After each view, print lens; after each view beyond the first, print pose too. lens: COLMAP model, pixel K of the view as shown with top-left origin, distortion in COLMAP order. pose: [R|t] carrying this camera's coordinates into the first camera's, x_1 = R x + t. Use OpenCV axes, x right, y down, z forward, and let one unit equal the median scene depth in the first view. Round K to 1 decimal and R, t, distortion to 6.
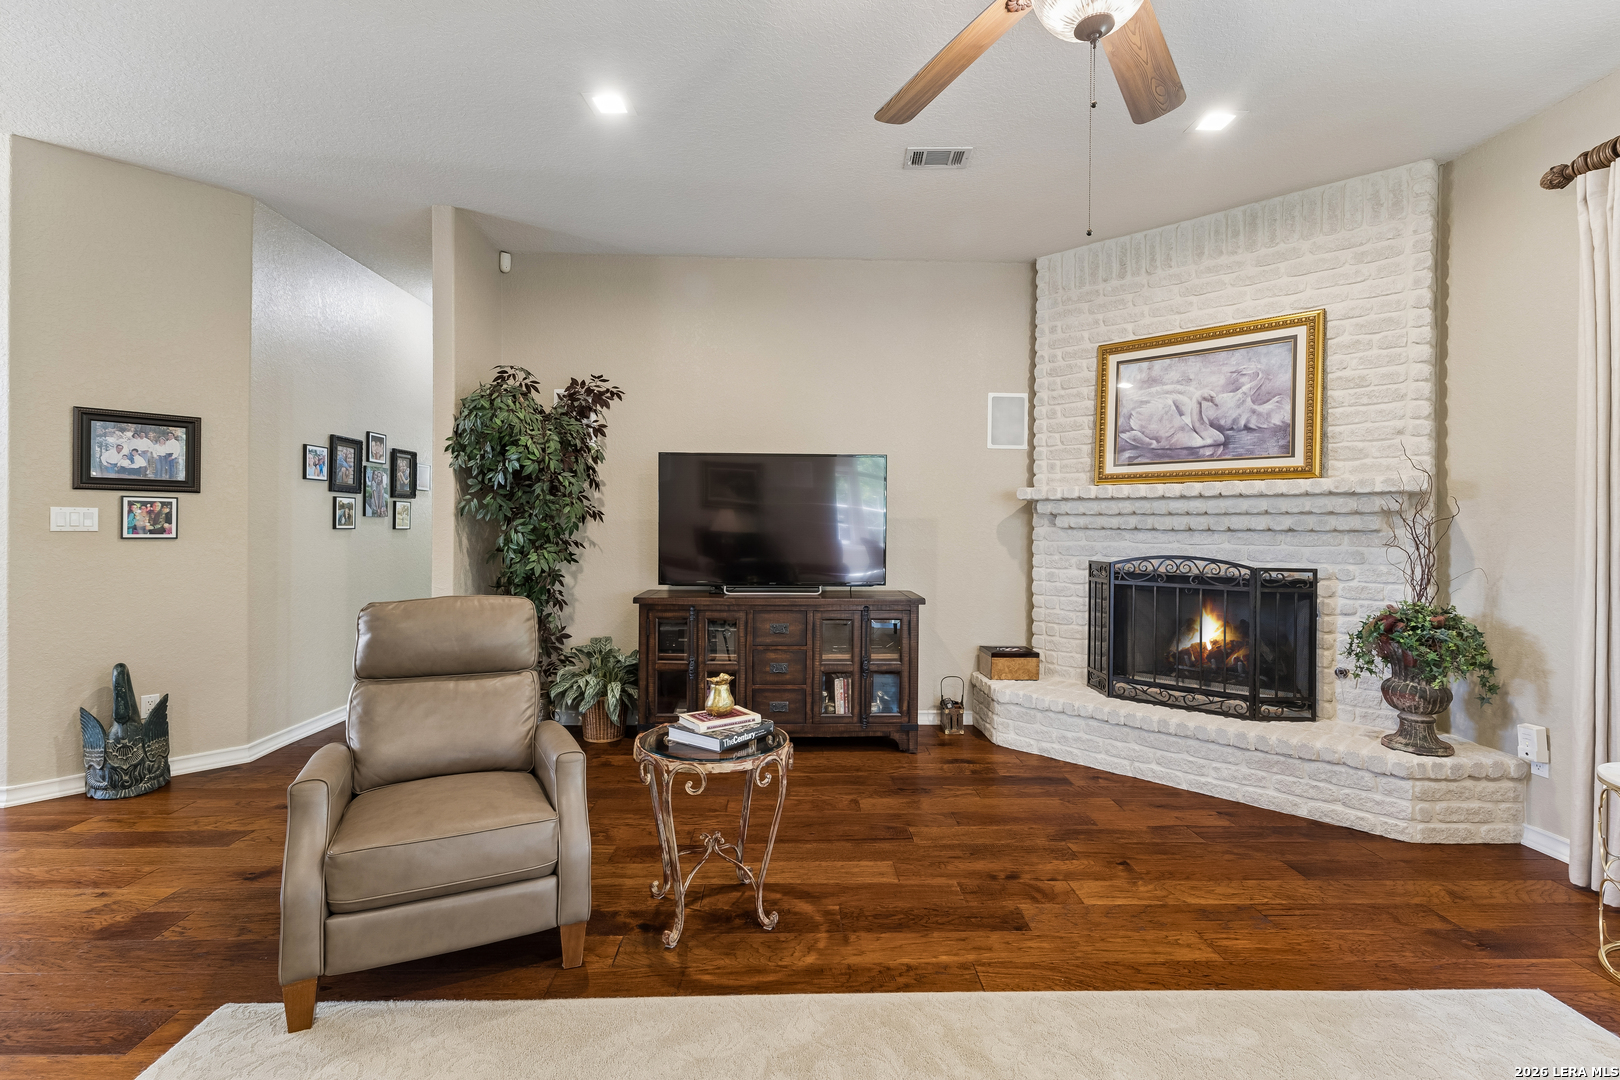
lens RADIAL K [[737.6, 0, 816.6], [0, 737.6, 525.8], [0, 0, 1]] dist [0.000042, 0.001589]
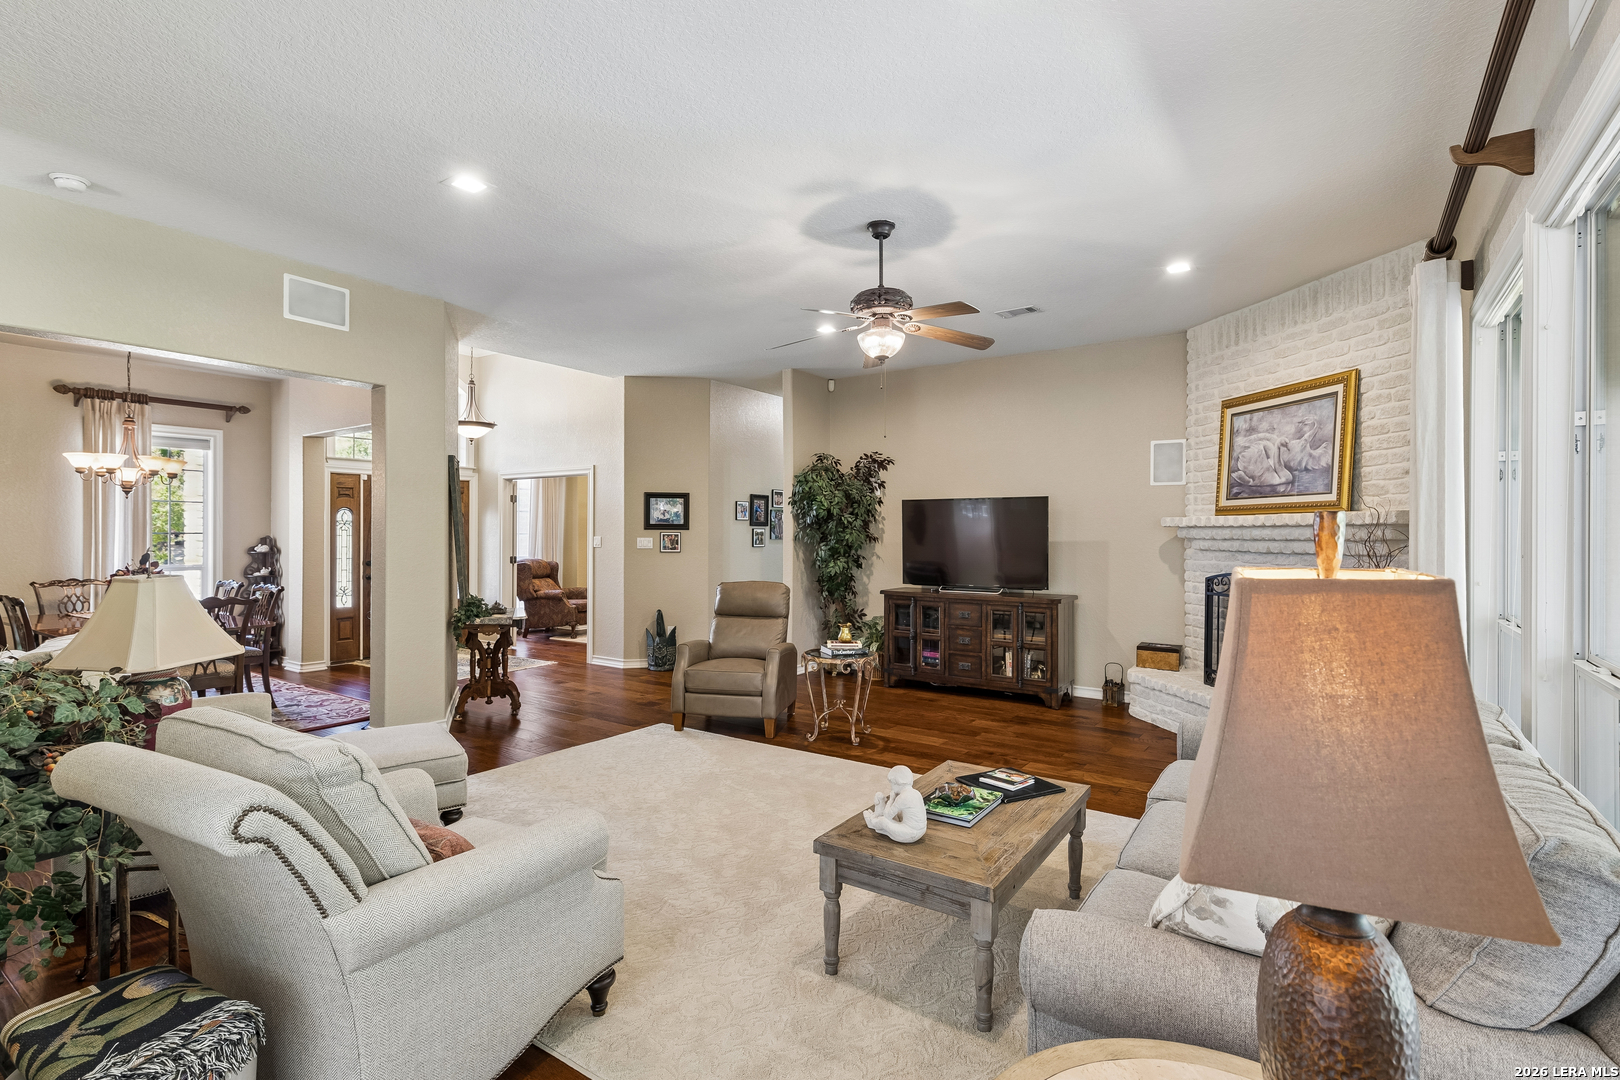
lens RADIAL K [[759.1, 0, 813.9], [0, 759.1, 536.6], [0, 0, 1]] dist [-0.001993, 0.000249]
pose [[0.807474, -0.002183, -0.589900, 0.639951], [0.002222, 0.999997, -0.000660, -0.022175], [0.589900, -0.000778, 0.807476, -0.459866]]
